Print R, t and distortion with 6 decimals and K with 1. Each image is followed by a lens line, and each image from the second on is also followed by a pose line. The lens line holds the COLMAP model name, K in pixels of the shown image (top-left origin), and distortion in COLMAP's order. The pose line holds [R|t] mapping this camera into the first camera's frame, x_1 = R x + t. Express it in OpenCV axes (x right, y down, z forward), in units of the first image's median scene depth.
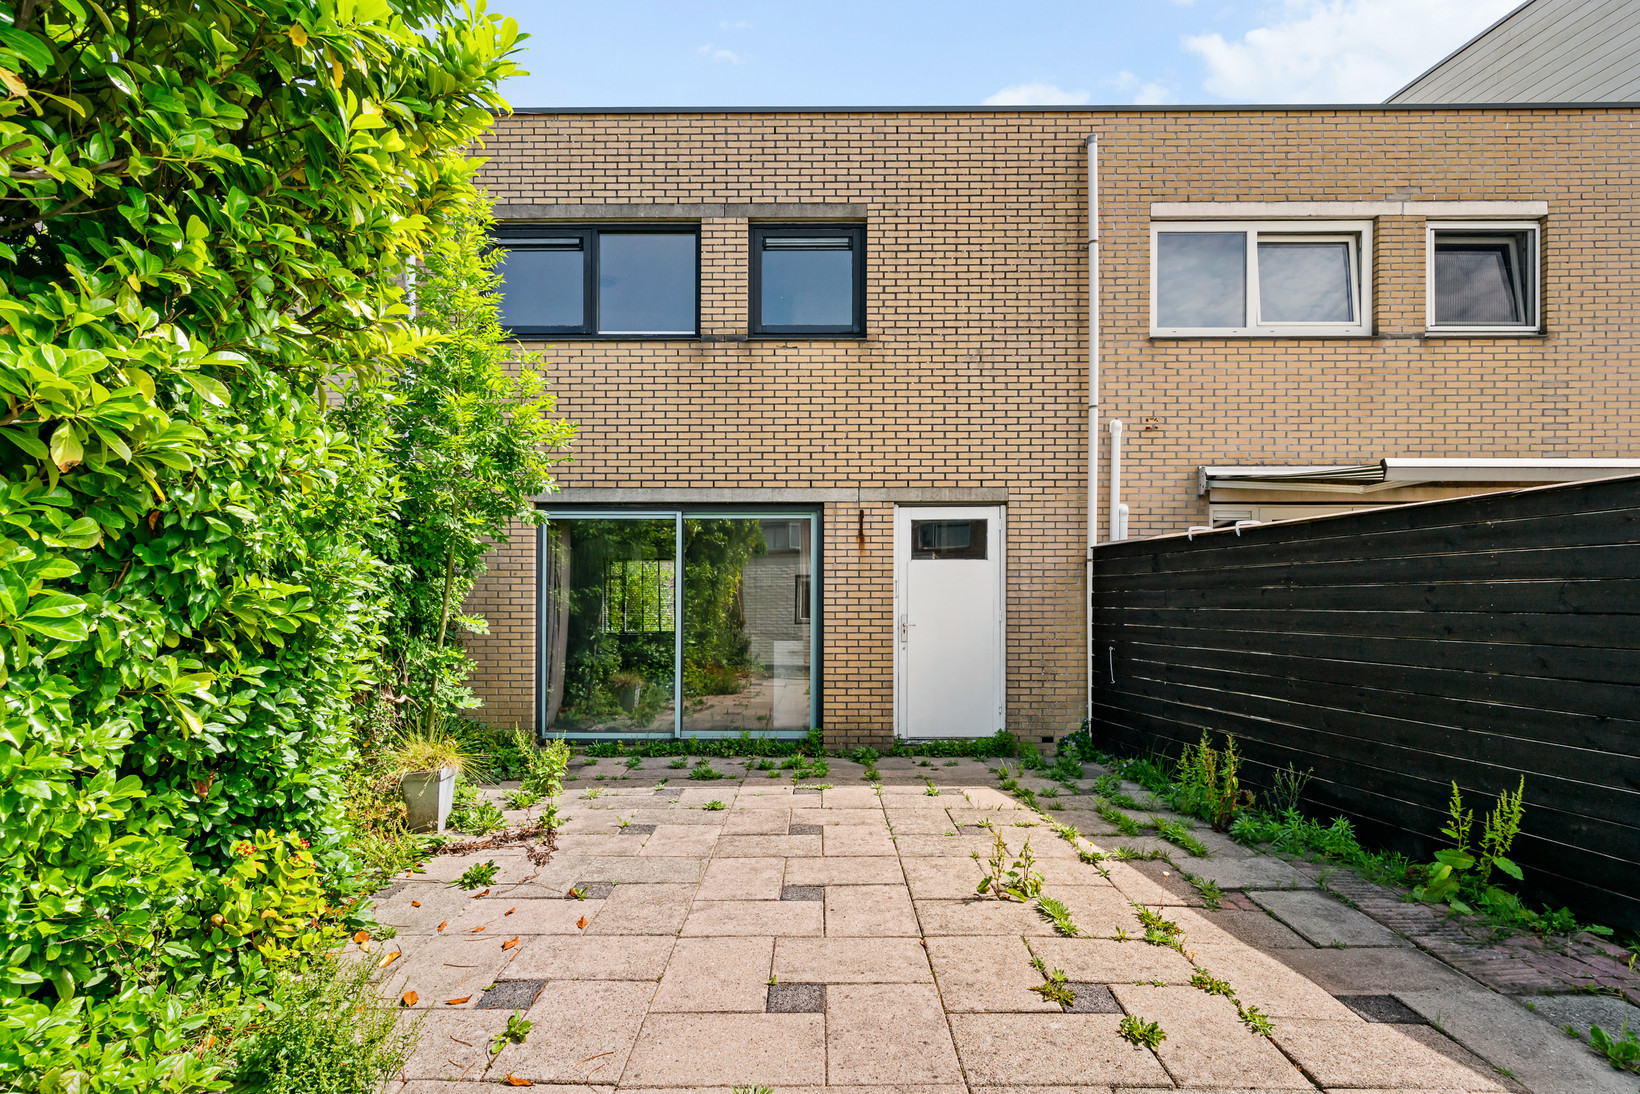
lens RADIAL K [[795.2, 0, 818.9], [0, 795.2, 612.8], [0, 0, 1]] dist [0.000695, 0.000154]
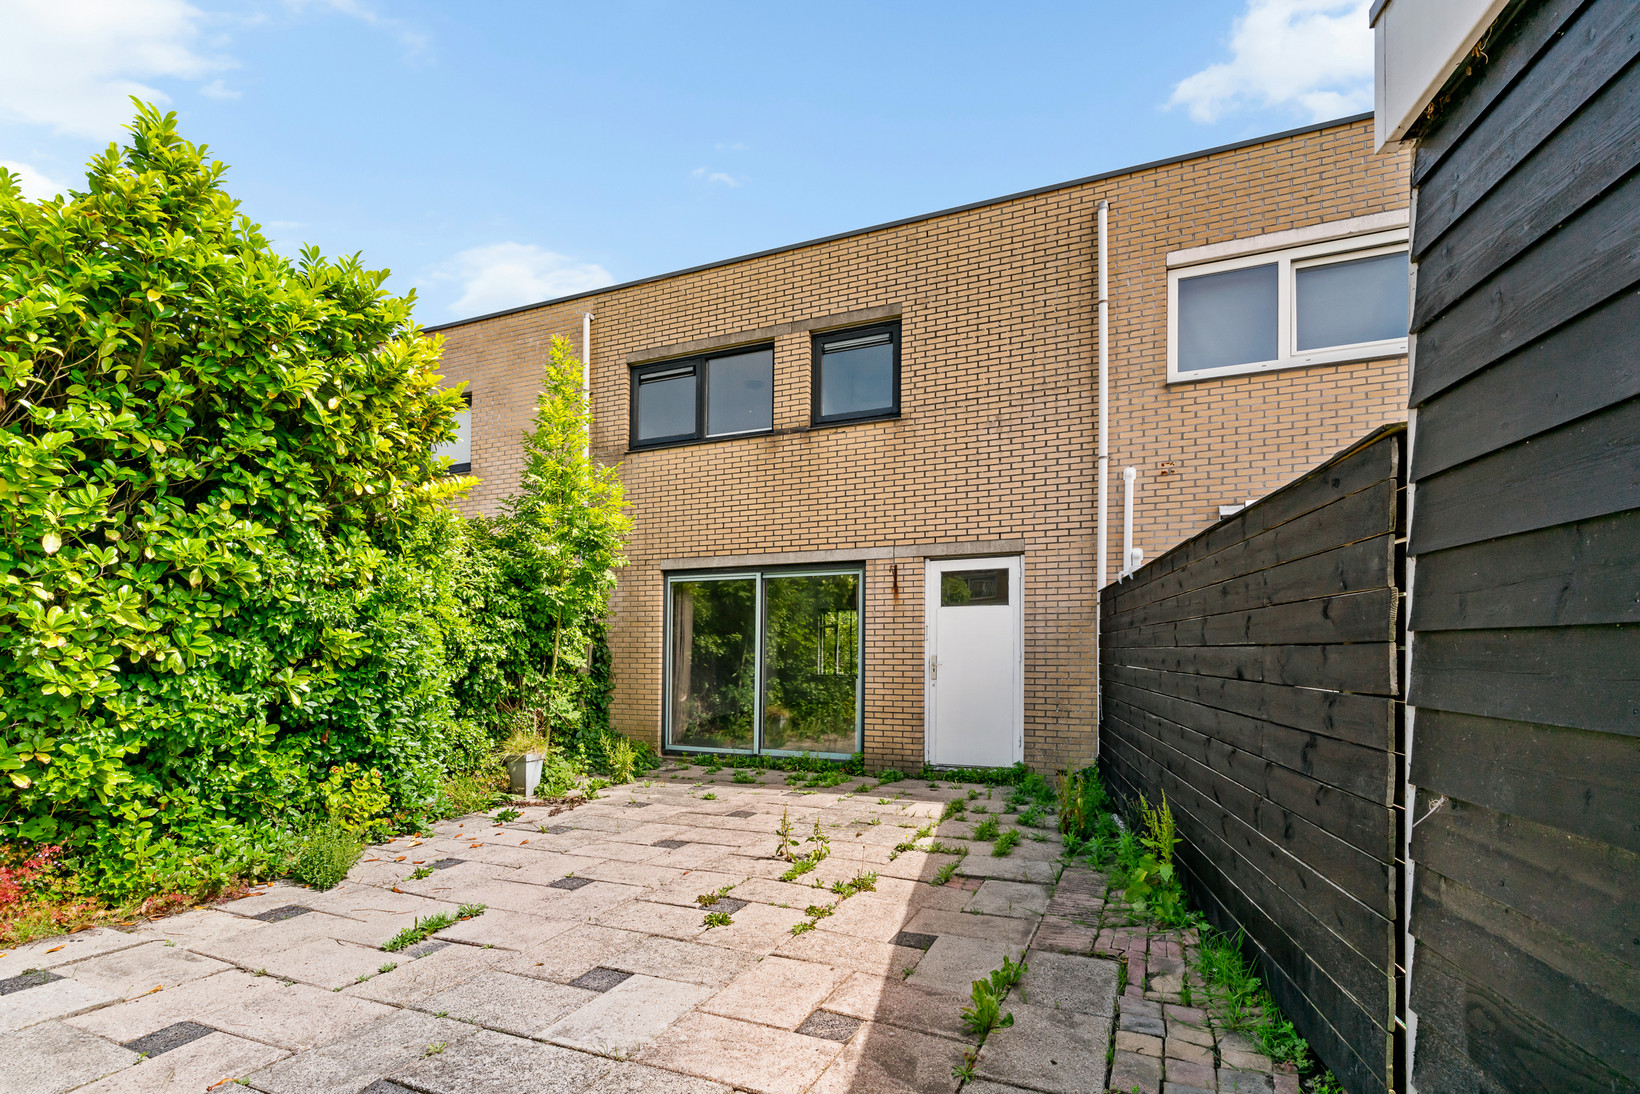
lens RADIAL K [[807.9, 0, 820.0], [0, 807.9, 645.7], [0, 0, 1]] dist [0.000594, -0.000061]
pose [[0.915624, -0.003883, -0.402018, 0.425520], [-0.003772, 0.999826, -0.018248, 0.010368], [0.402019, 0.018225, 0.915450, -0.121970]]
